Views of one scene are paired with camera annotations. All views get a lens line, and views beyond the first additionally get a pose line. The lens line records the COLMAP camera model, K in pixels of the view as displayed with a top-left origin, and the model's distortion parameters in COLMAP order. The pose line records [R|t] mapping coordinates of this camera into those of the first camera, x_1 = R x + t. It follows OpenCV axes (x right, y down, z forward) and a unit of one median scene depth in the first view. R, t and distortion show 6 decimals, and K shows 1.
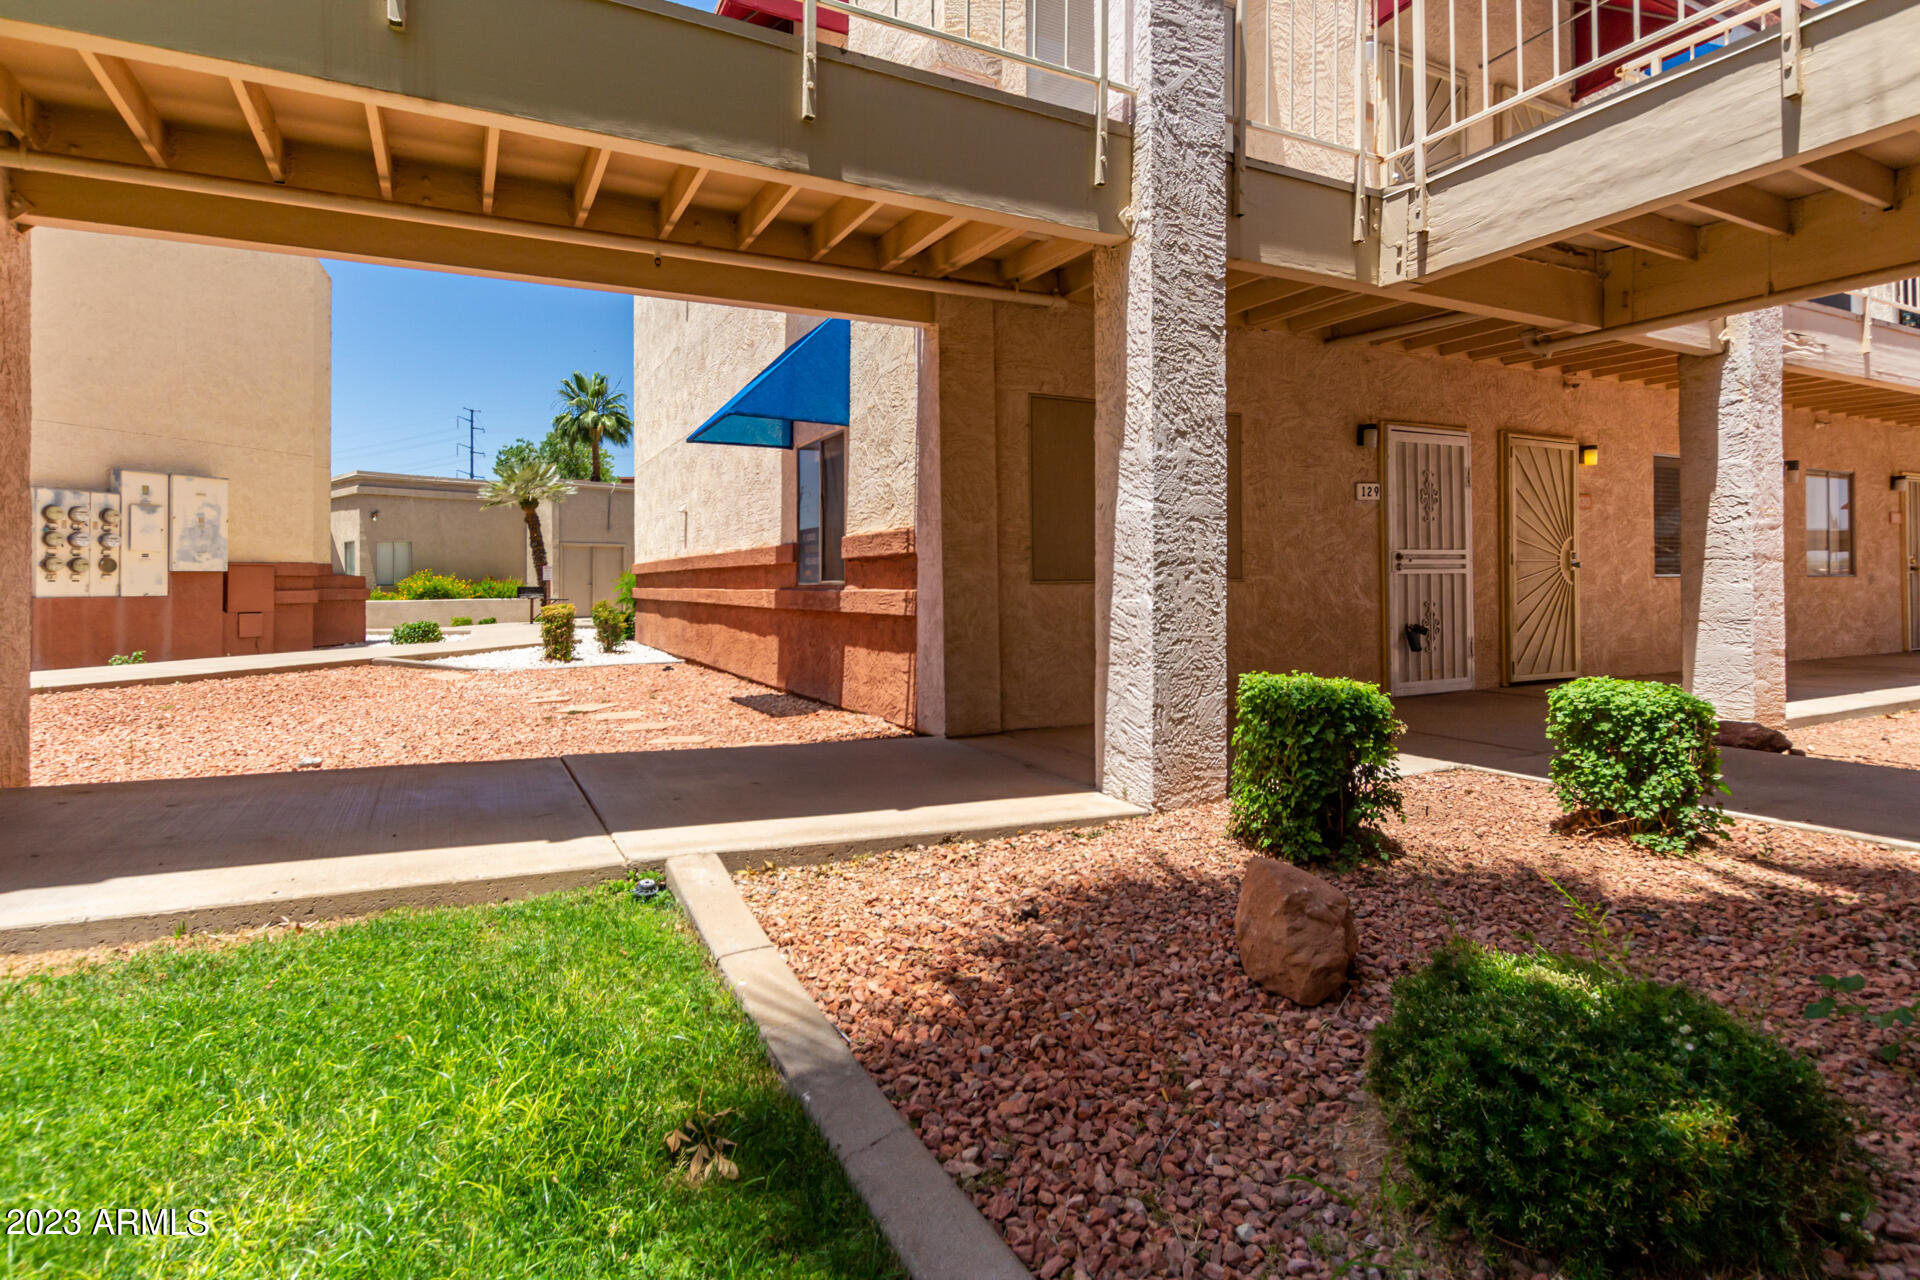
lens RADIAL K [[975.1, 0, 961.0], [0, 975.1, 577.6], [0, 0, 1]] dist [0.000433, -0.000032]
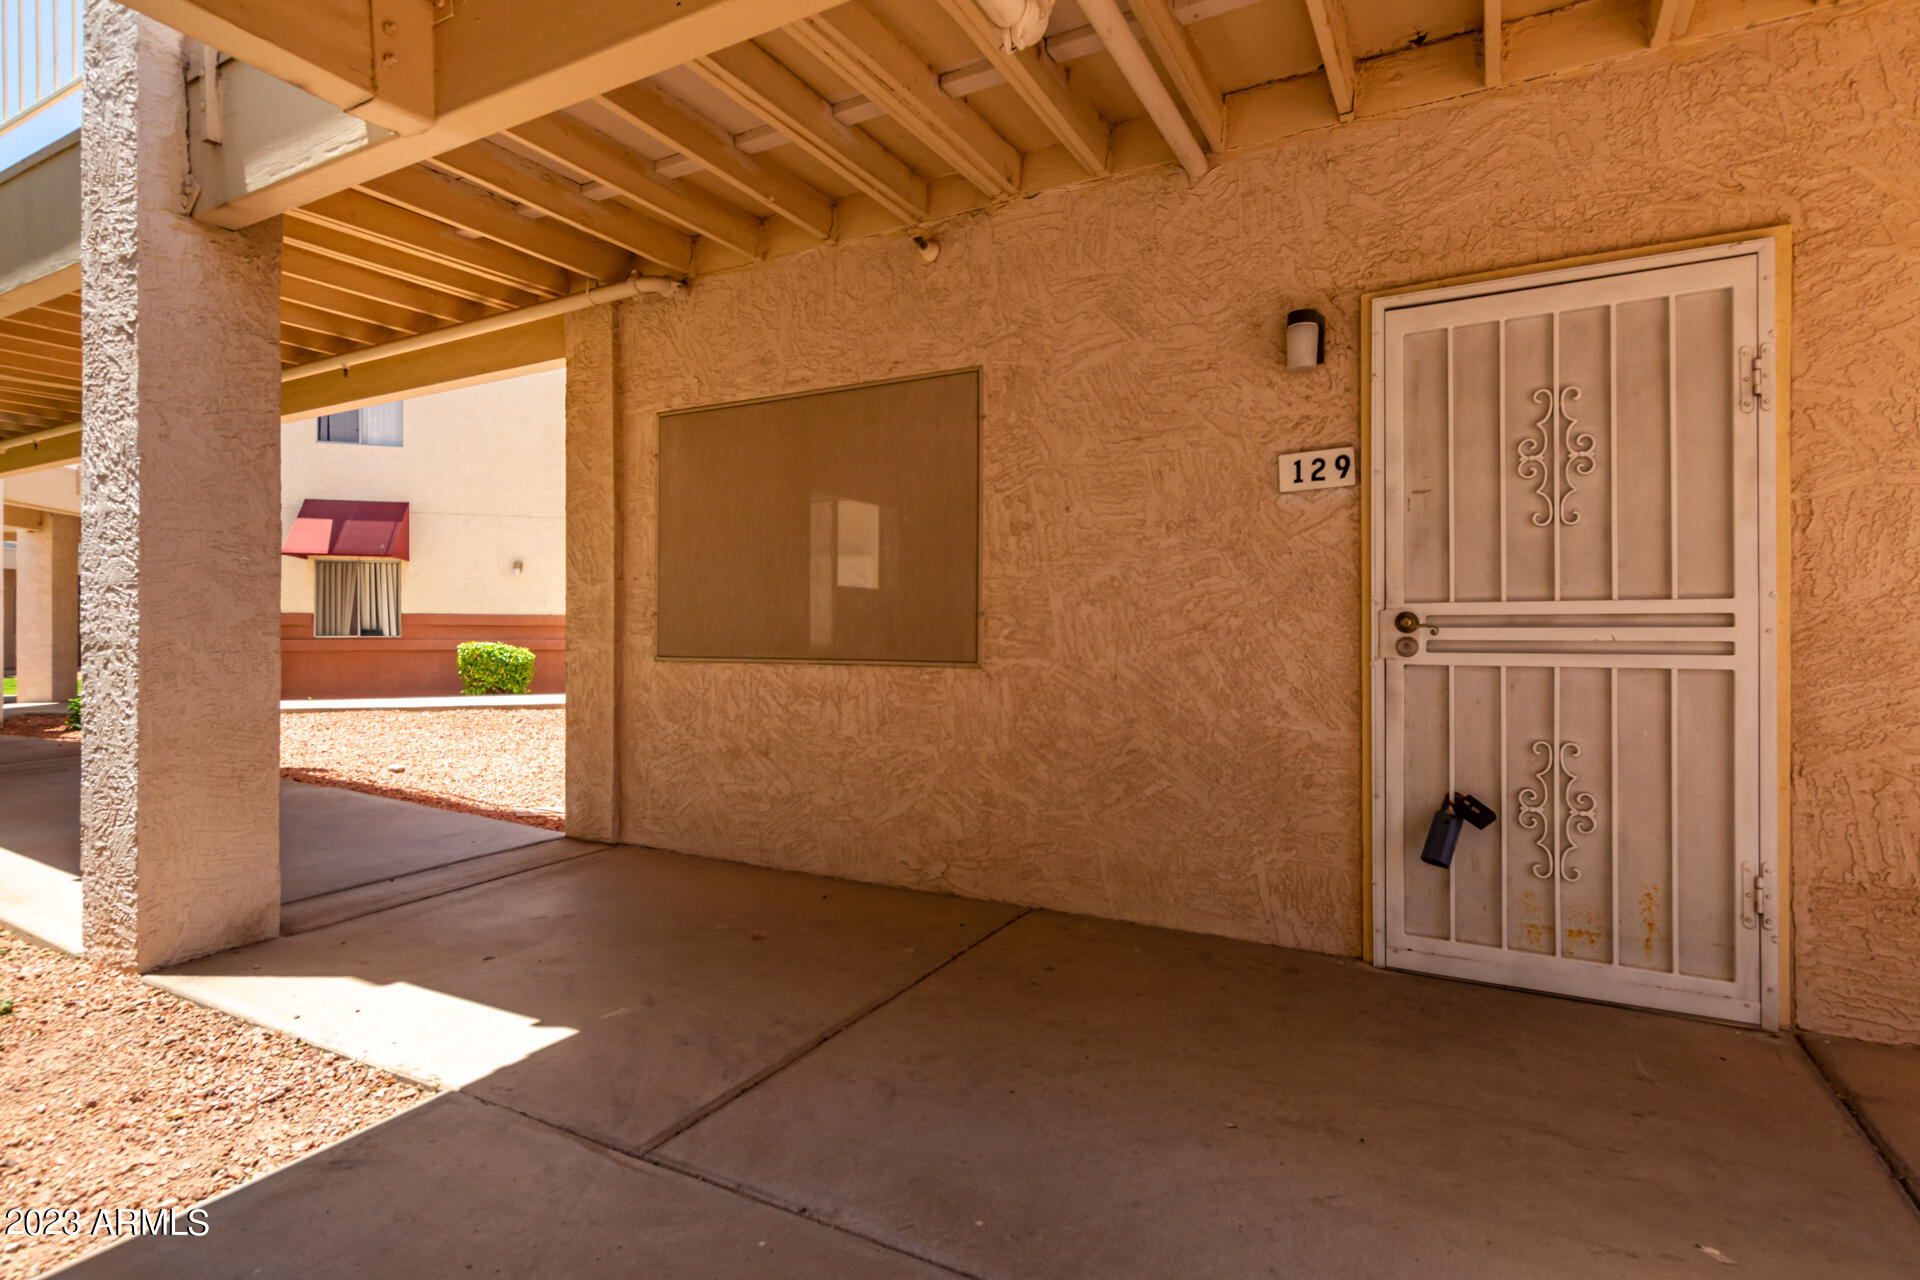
lens RADIAL K [[991.5, 0, 980.9], [0, 991.5, 633.2], [0, 0, 1]] dist [-0.001410, -0.000319]
pose [[0.551155, 0.009678, -0.834347, 0.805876], [-0.004043, 0.999952, 0.008928, -0.022900], [0.834393, -0.001548, 0.551168, 0.734636]]
